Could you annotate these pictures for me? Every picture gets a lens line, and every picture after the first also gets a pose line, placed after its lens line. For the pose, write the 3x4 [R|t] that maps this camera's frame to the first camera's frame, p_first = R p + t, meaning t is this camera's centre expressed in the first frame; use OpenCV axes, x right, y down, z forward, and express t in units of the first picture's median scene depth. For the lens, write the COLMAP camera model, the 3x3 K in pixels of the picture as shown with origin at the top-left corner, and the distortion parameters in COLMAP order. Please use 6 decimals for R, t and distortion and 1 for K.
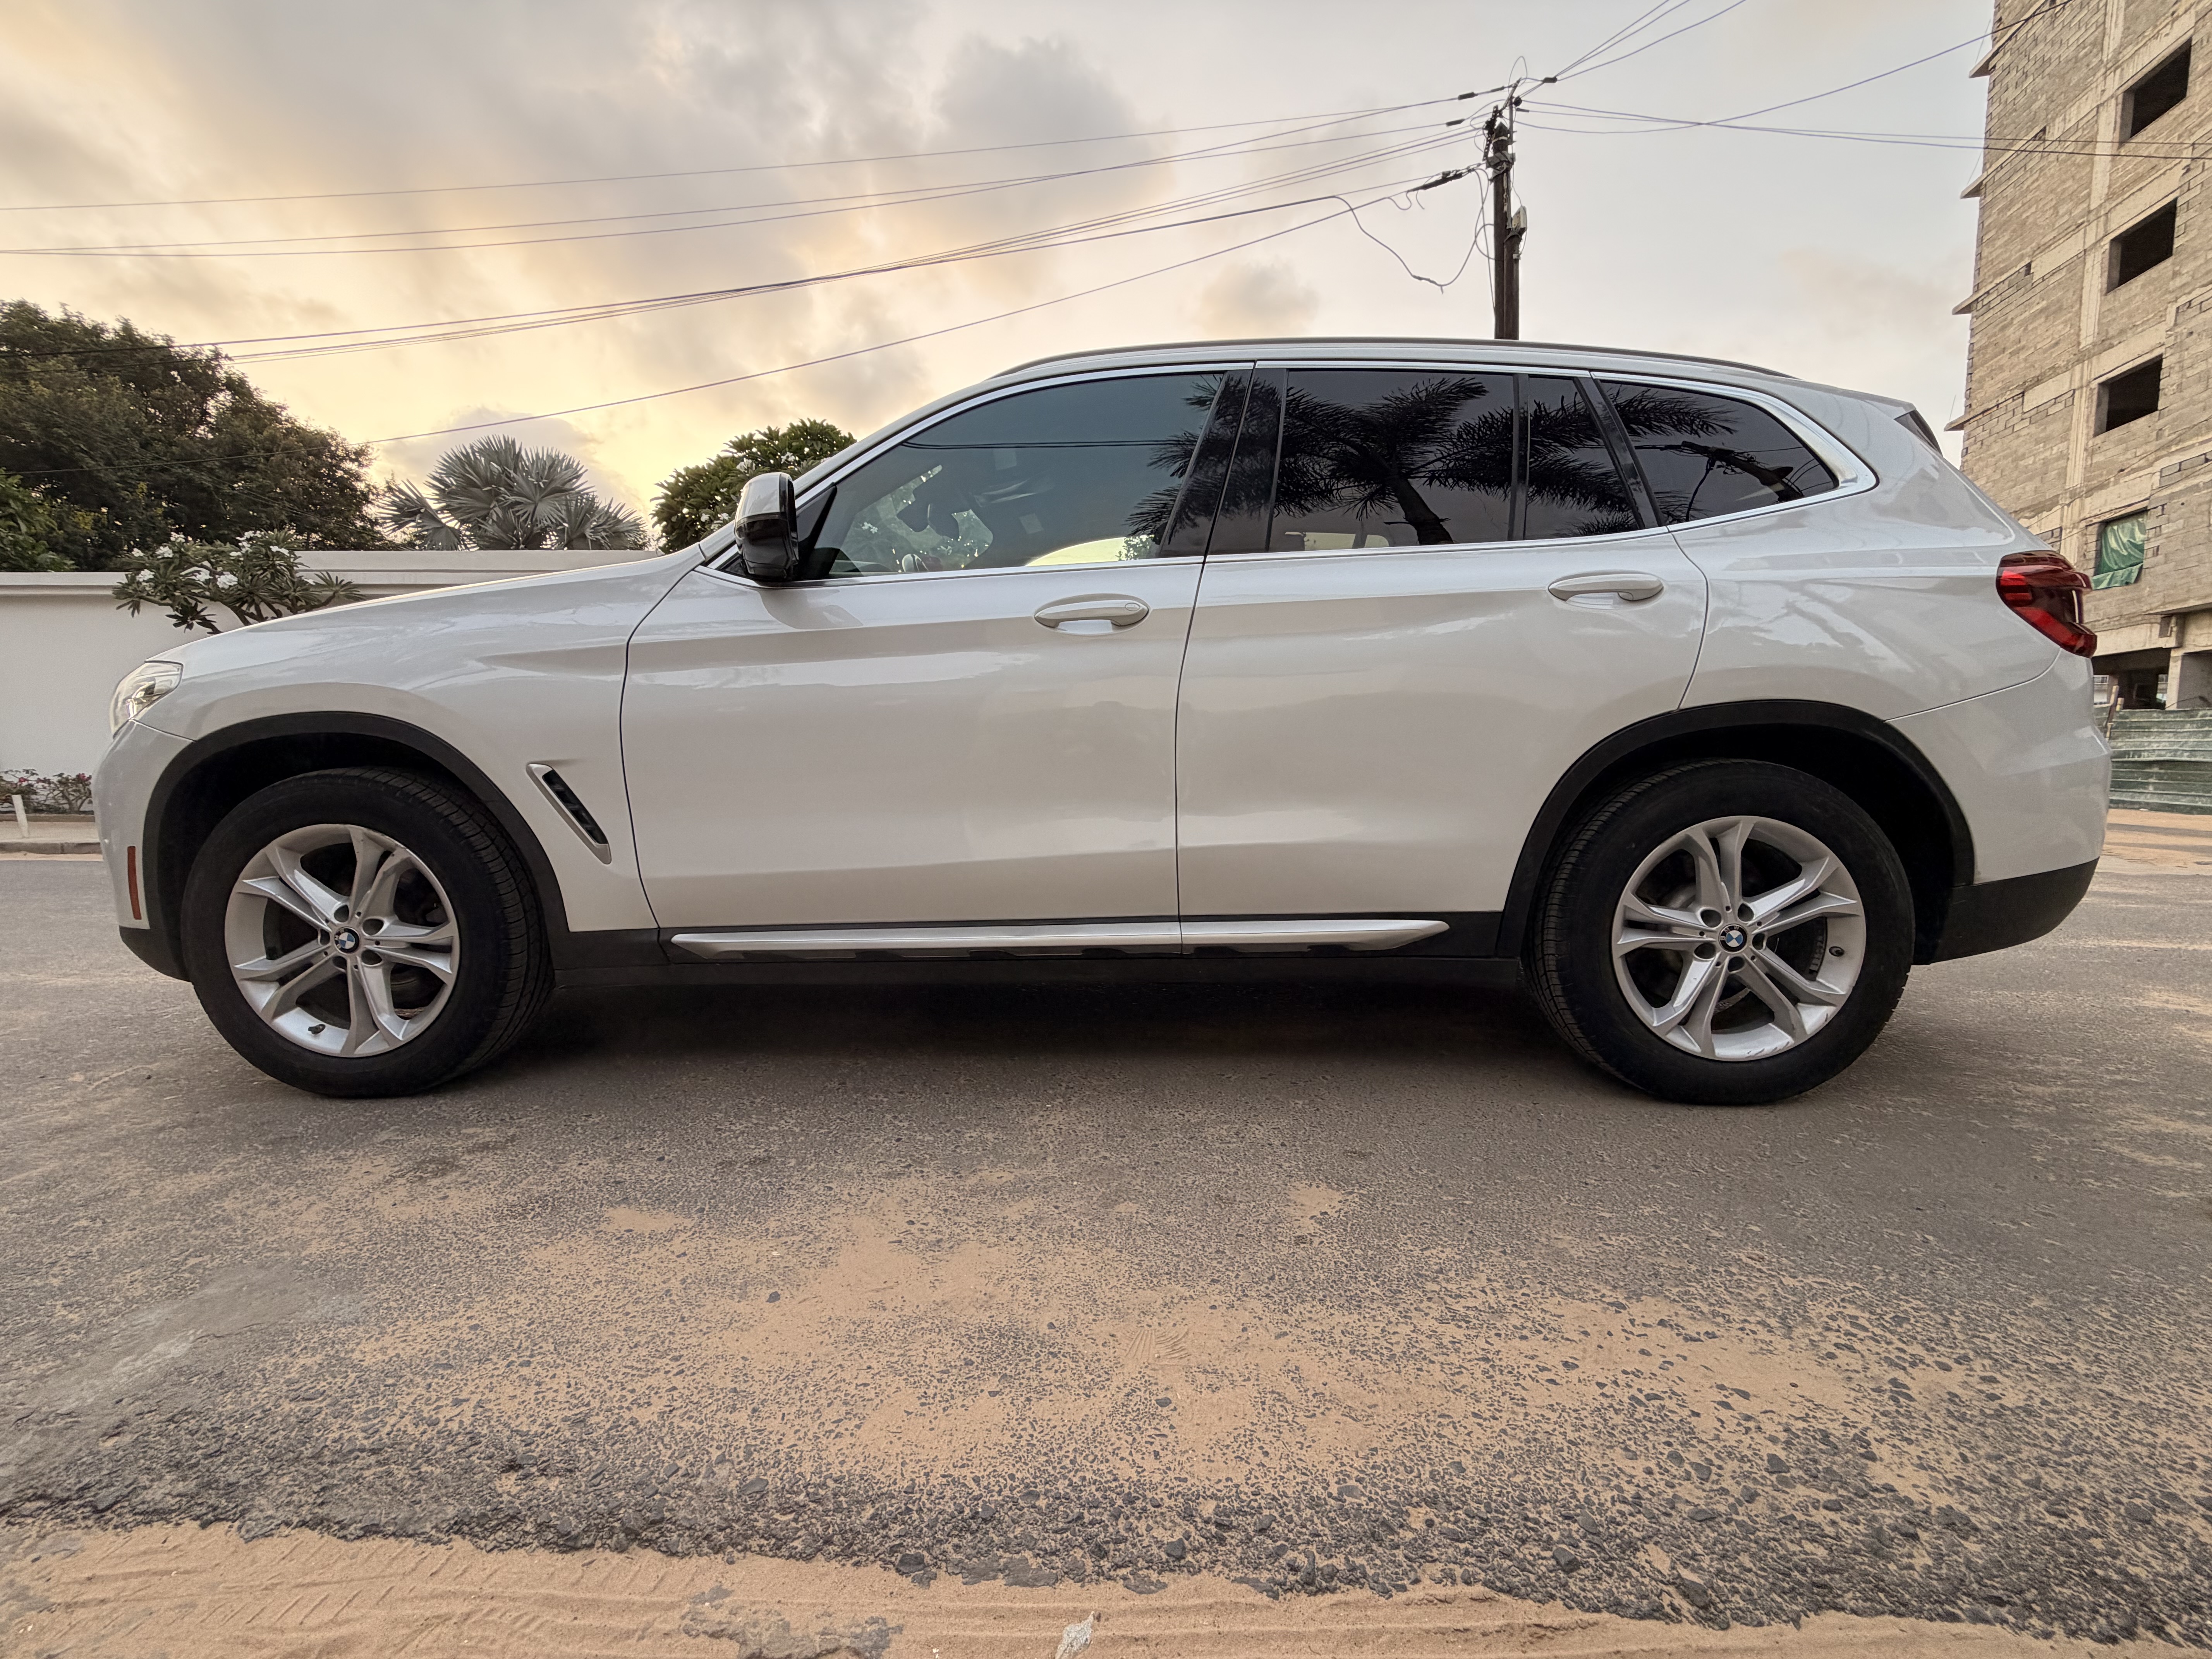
lens RADIAL K [[885.4, 0, 1097.4], [0, 885.4, 822.7], [0, 0, 1]] dist [0.002752, -0.000023]
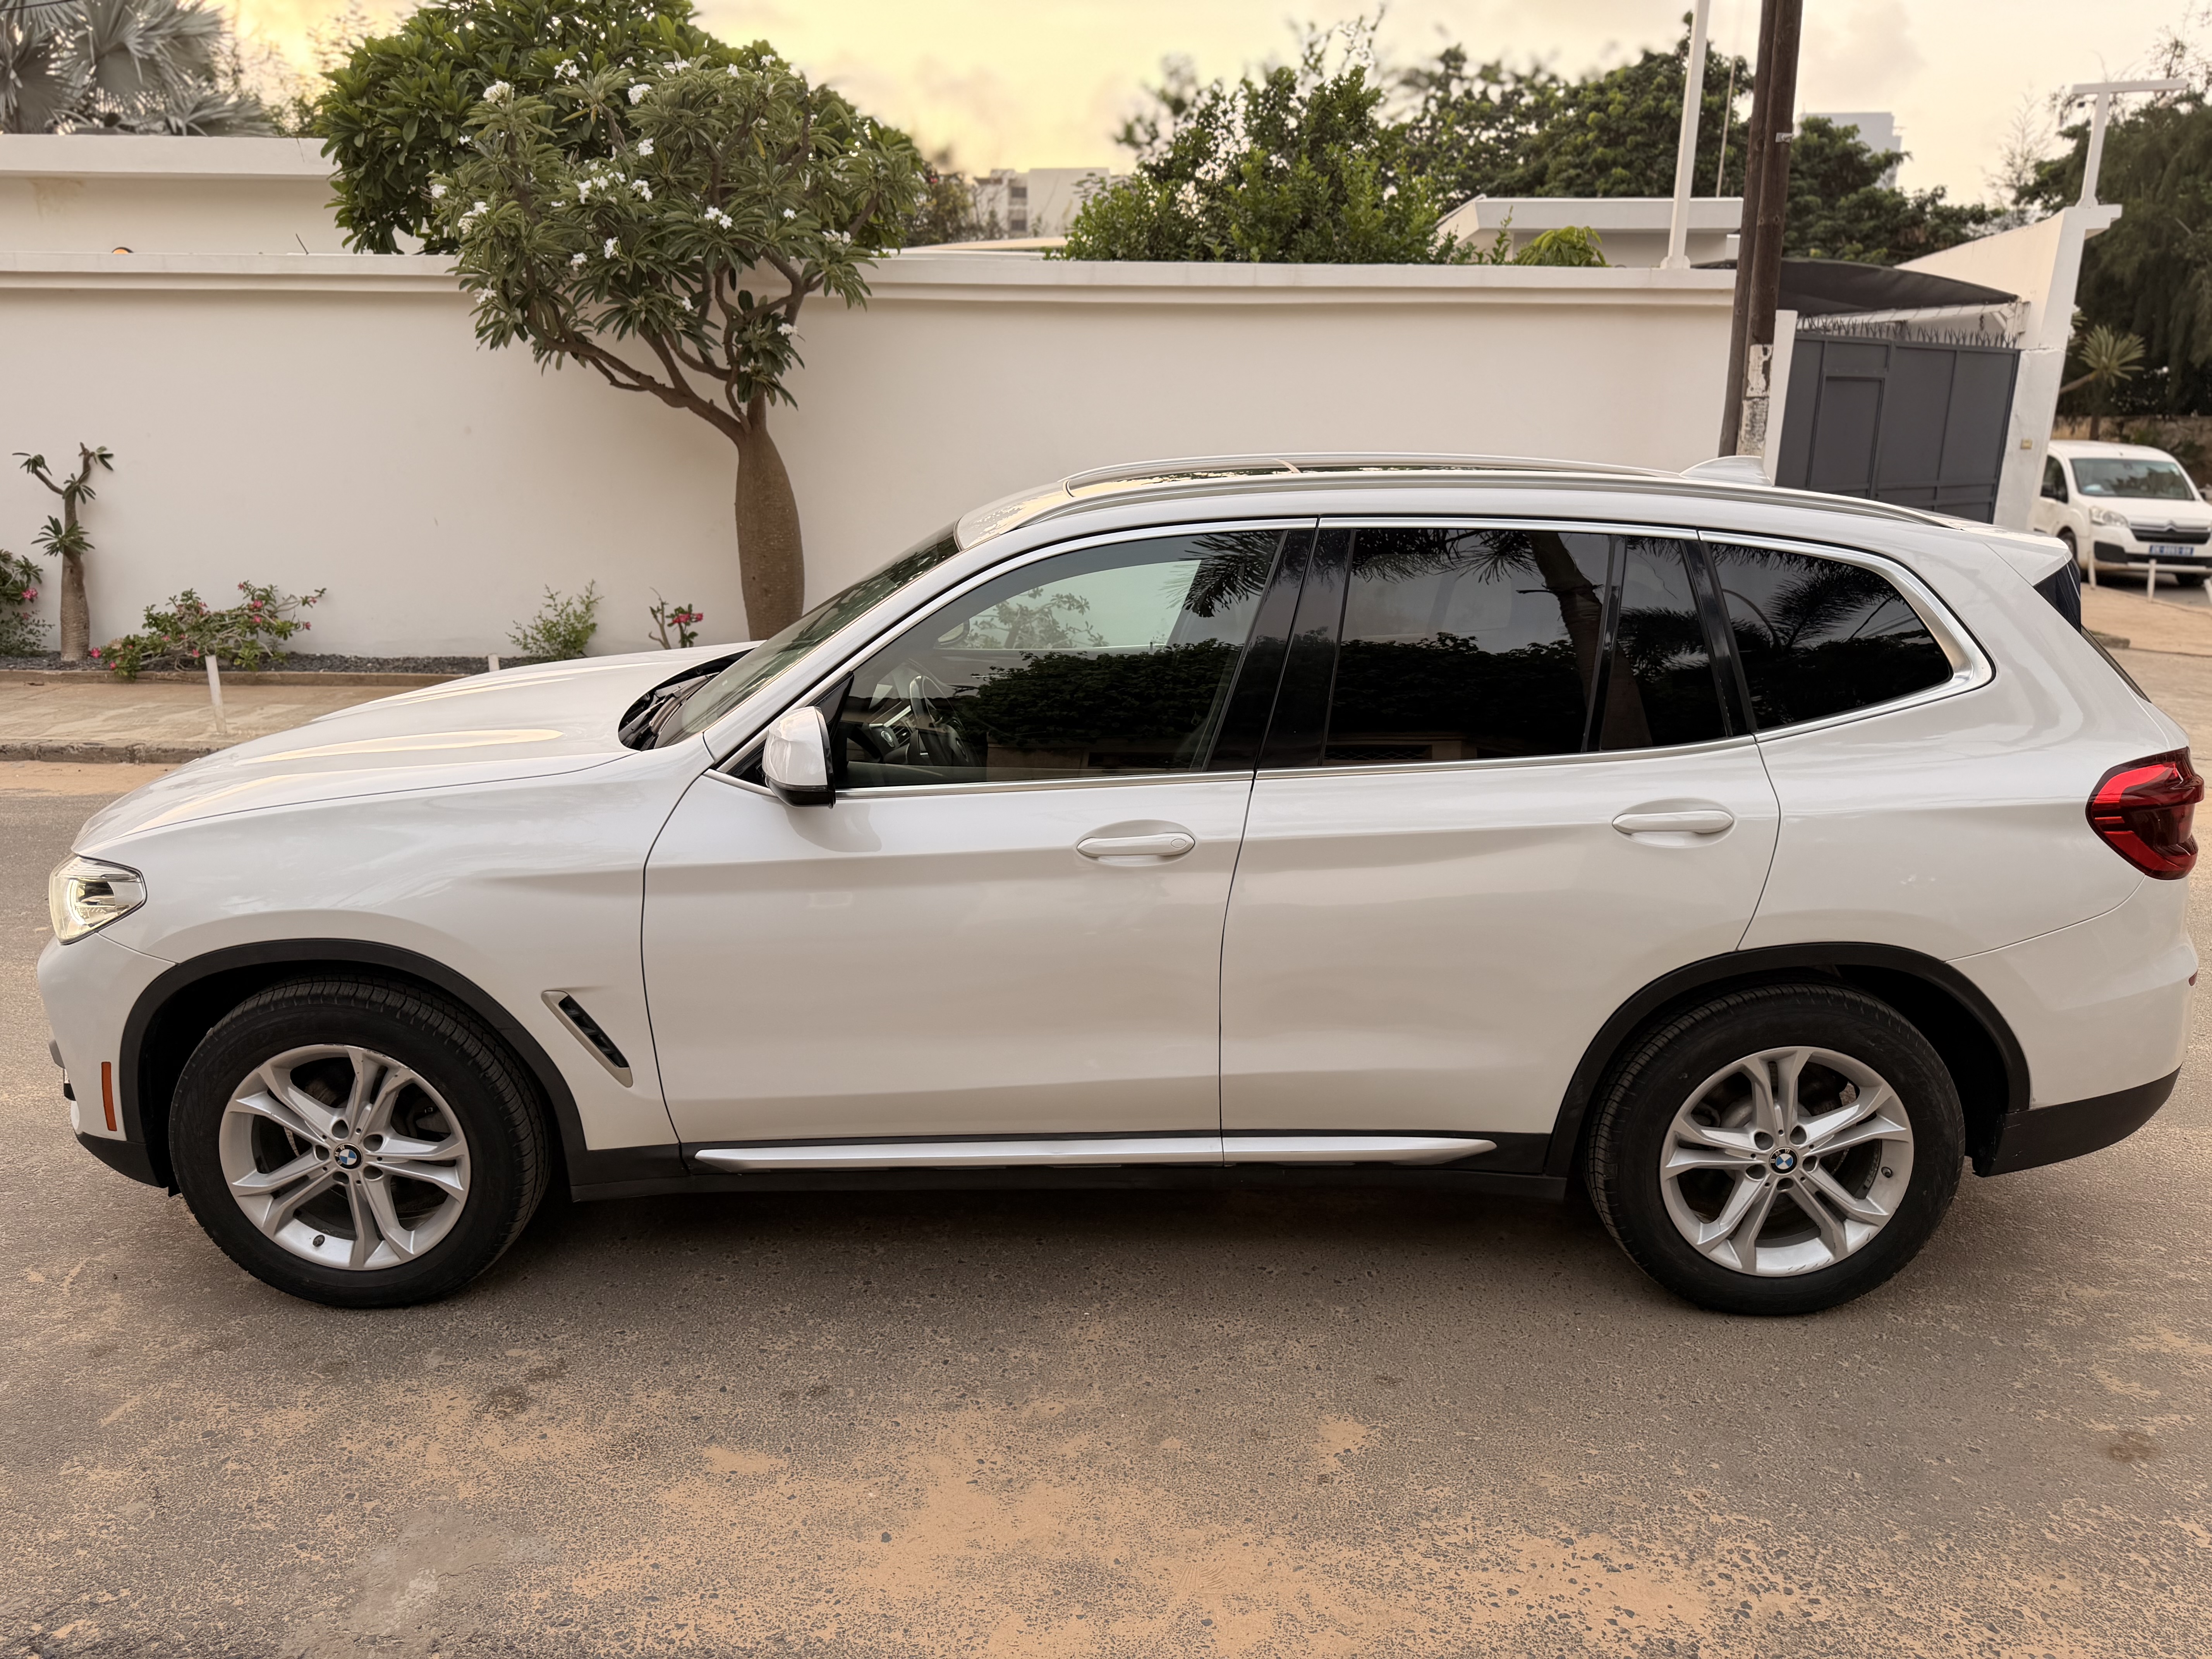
lens RADIAL K [[1575.7, 0, 1107.0], [0, 1575.7, 826.8], [0, 0, 1]] dist [0.028819, -0.028845]
pose [[0.999762, 0.001551, 0.021747, -0.089819], [-0.005410, 0.983920, 0.178527, -0.662877], [-0.021121, -0.178602, 0.983695, -0.790739]]
